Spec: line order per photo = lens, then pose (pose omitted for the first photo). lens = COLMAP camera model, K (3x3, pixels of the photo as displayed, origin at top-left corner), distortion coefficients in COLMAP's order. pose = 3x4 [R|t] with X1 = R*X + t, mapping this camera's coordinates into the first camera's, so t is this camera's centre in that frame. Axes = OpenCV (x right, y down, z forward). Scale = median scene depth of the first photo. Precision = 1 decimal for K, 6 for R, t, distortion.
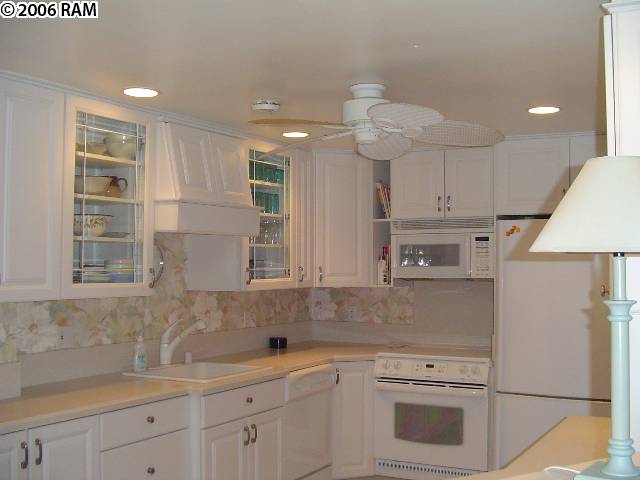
lens RADIAL K [[801.4, 0, 320.0], [0, 801.4, 240.0], [0, 0, 1]] dist [-0.154475, 0.029358]
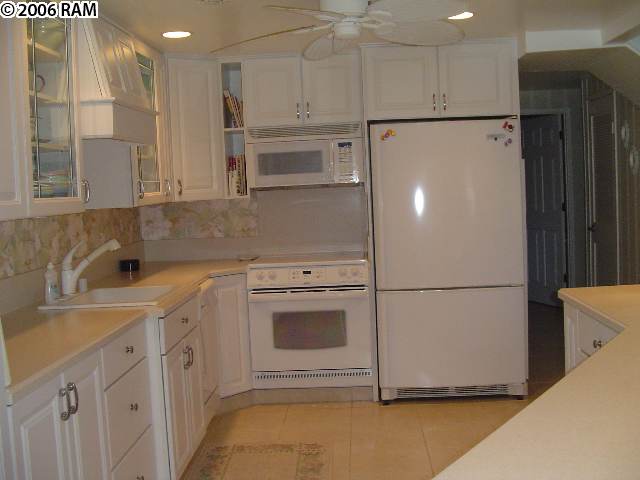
lens RADIAL K [[801.4, 0, 320.0], [0, 801.4, 240.0], [0, 0, 1]] dist [-0.154475, 0.029358]
pose [[0.895879, -0.073362, 0.438200, -0.281844], [0.034516, 0.994785, 0.095977, 0.020824], [-0.442956, -0.070859, 0.893739, 0.091407]]
